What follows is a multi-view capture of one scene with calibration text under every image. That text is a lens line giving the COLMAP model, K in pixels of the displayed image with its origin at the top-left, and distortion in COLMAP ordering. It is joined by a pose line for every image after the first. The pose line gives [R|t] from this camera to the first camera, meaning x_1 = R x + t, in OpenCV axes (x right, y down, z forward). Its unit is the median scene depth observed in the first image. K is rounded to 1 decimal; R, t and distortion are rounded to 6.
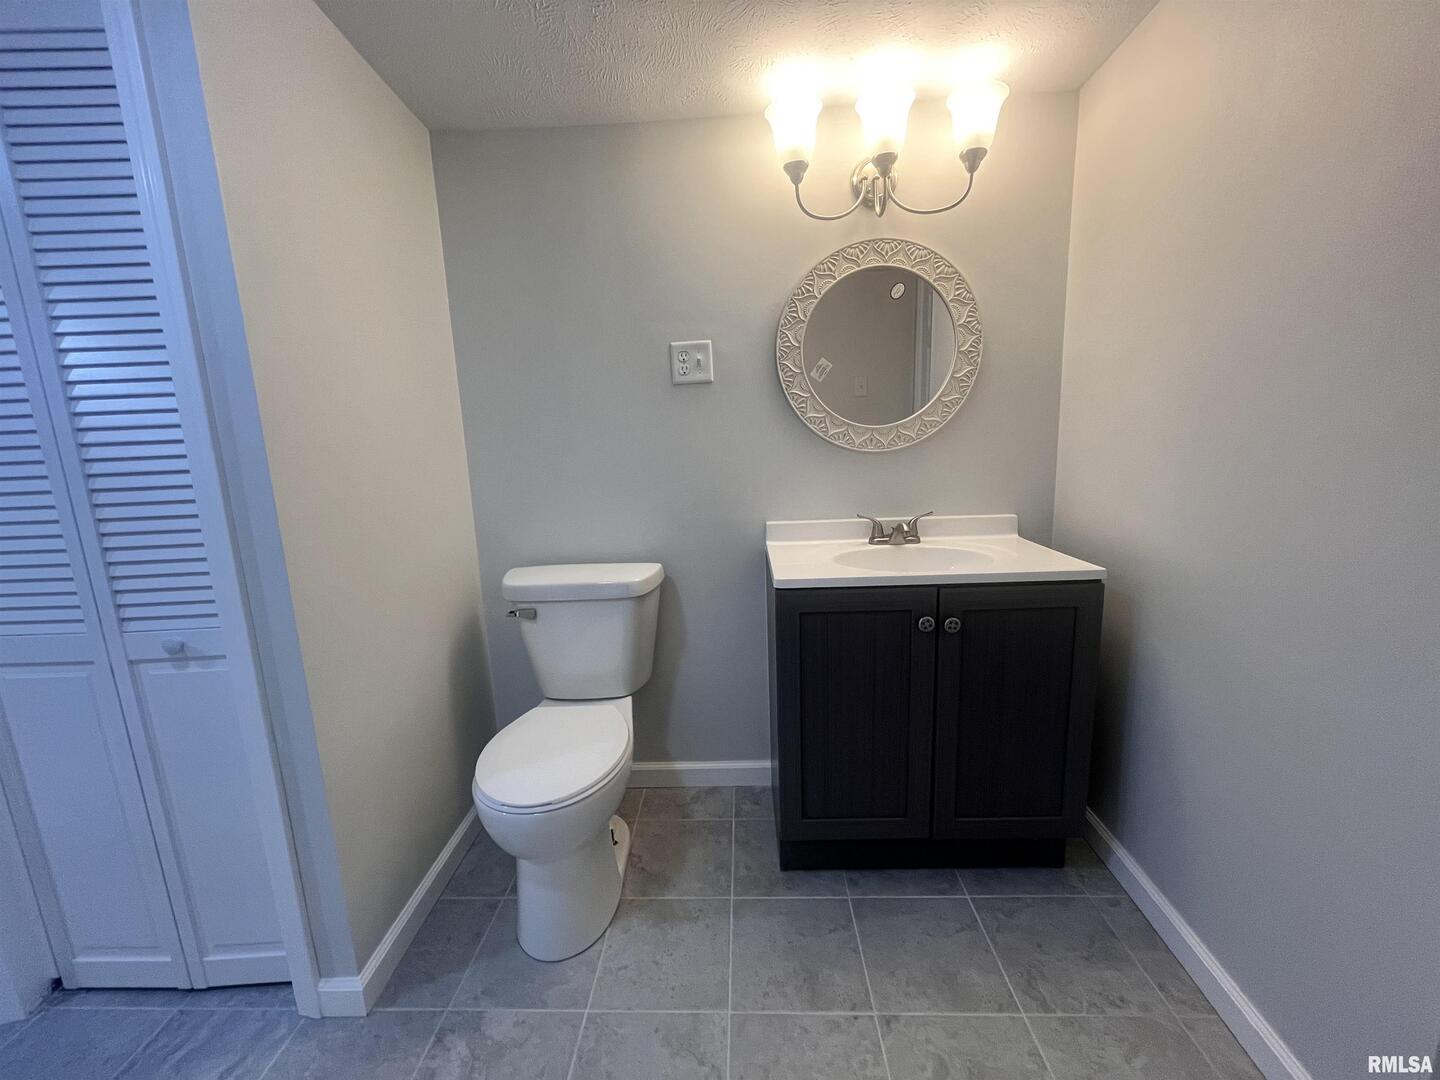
lens RADIAL K [[582.6, 0, 718.3], [0, 582.6, 538.2], [0, 0, 1]] dist [-0.001278, -0.000720]
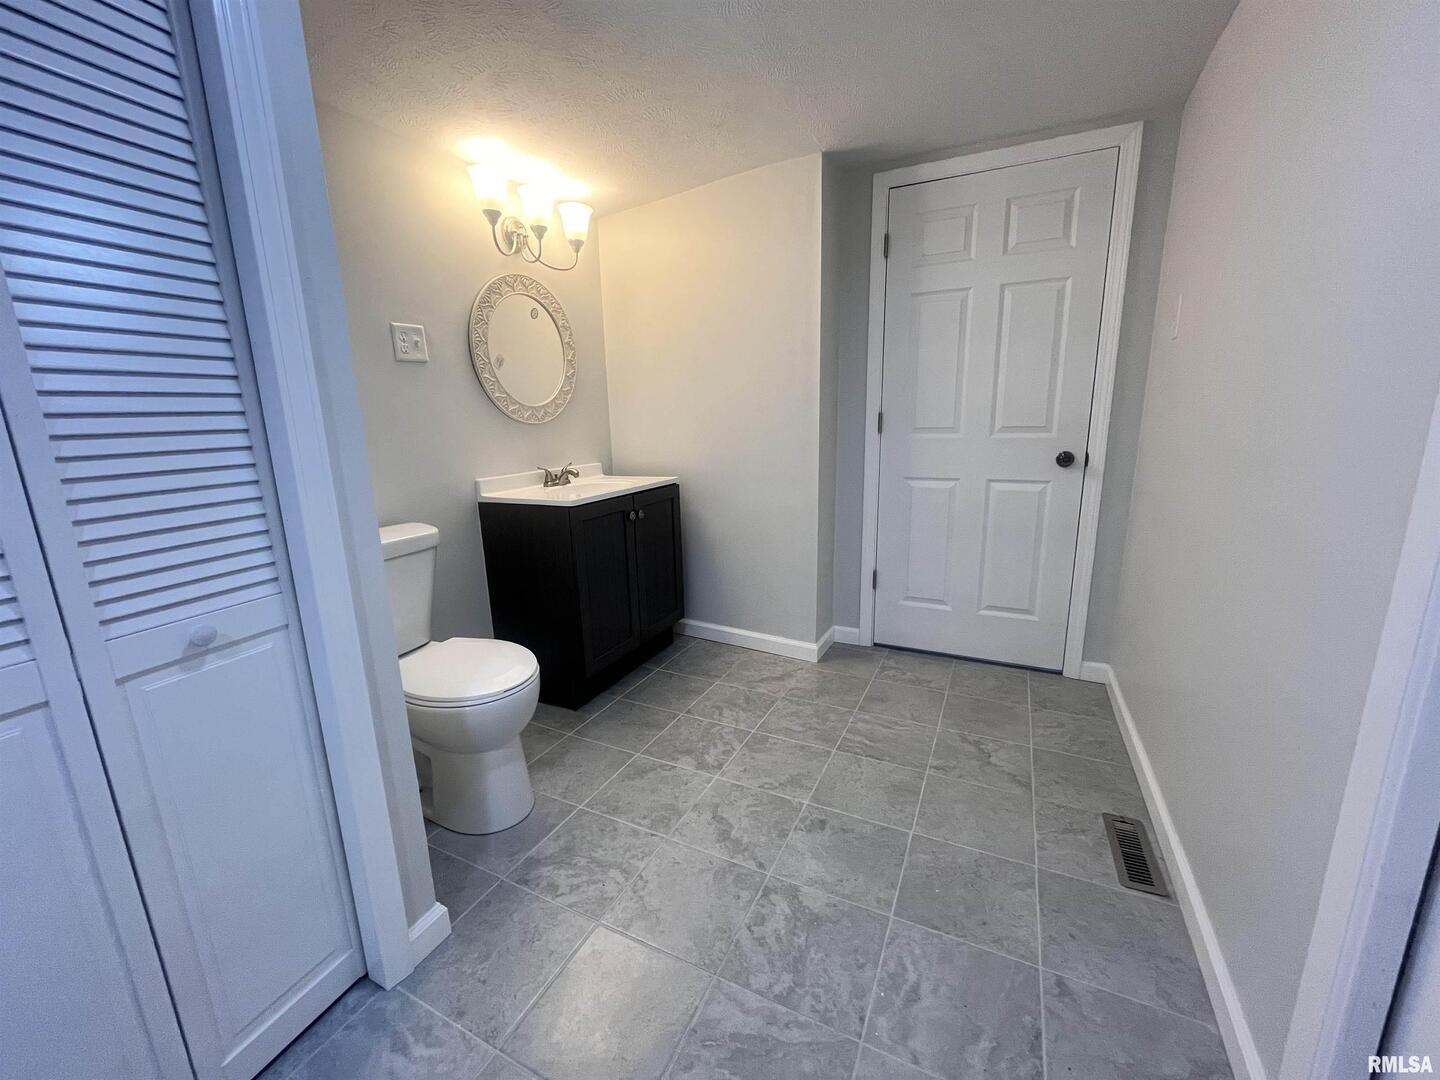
lens RADIAL K [[582.6, 0, 718.3], [0, 582.6, 538.2], [0, 0, 1]] dist [-0.001278, -0.000720]
pose [[0.413077, -0.164364, 0.895741, -1.084048], [0.175985, 0.979446, 0.098566, 0.082461], [-0.893530, 0.116922, 0.433512, 0.012759]]
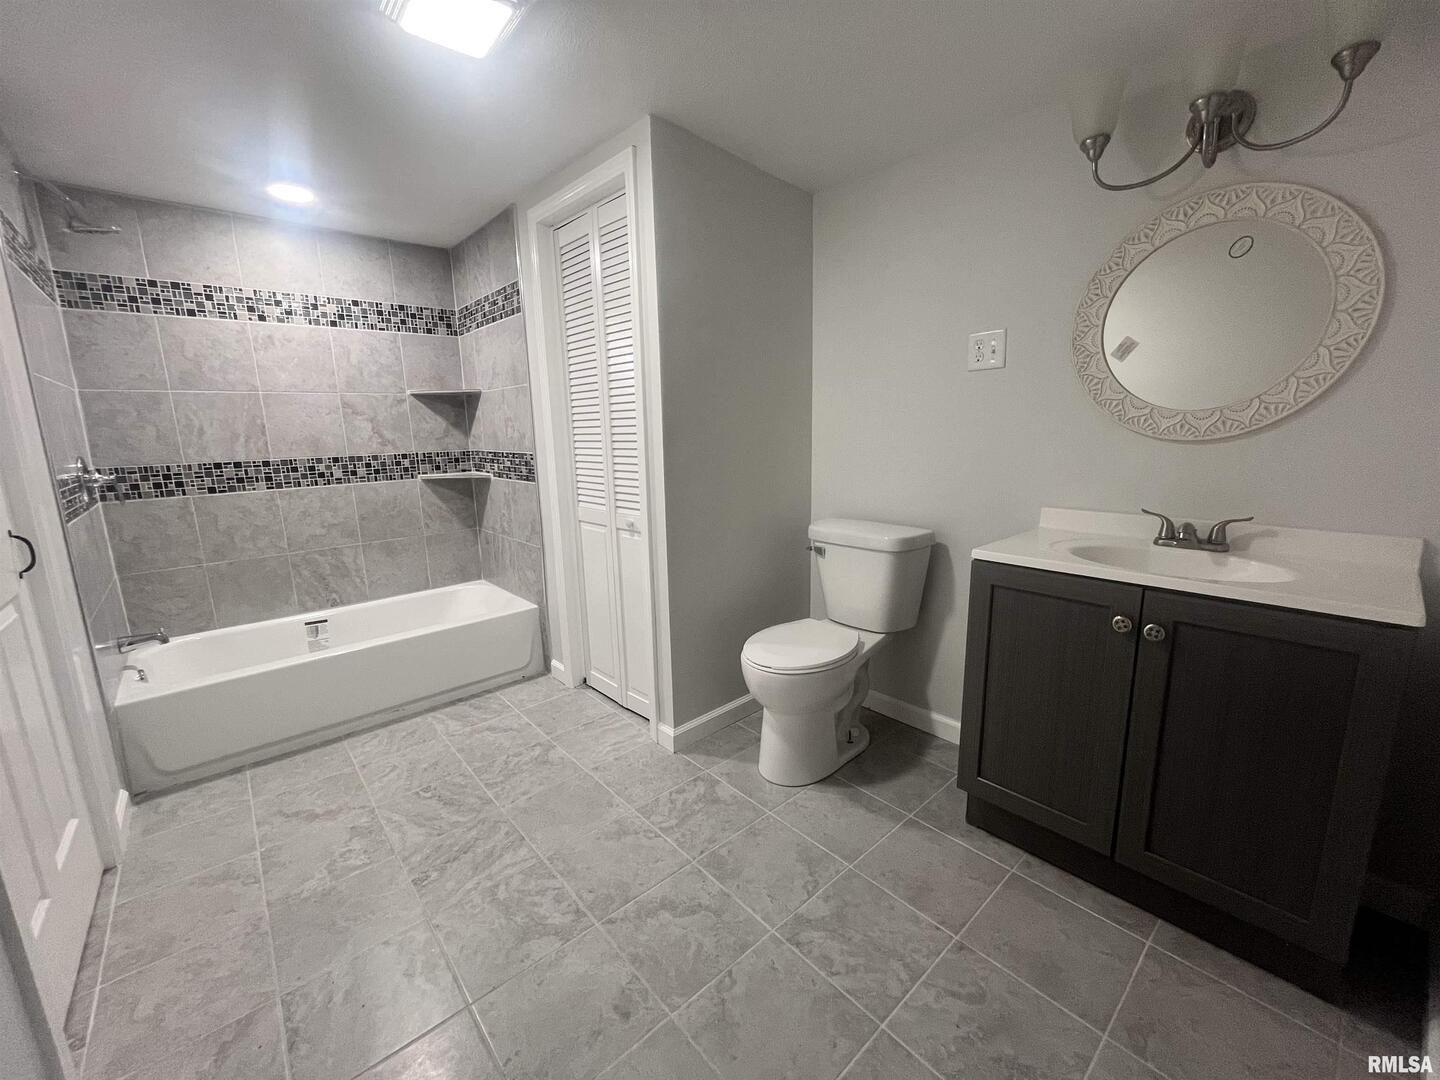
lens RADIAL K [[582.6, 0, 718.3], [0, 582.6, 538.2], [0, 0, 1]] dist [-0.001278, -0.000720]
pose [[0.686272, 0.160412, -0.709436, 0.532963], [-0.134652, 0.986537, 0.092812, 0.011338], [0.714773, 0.031832, 0.698632, -0.118494]]
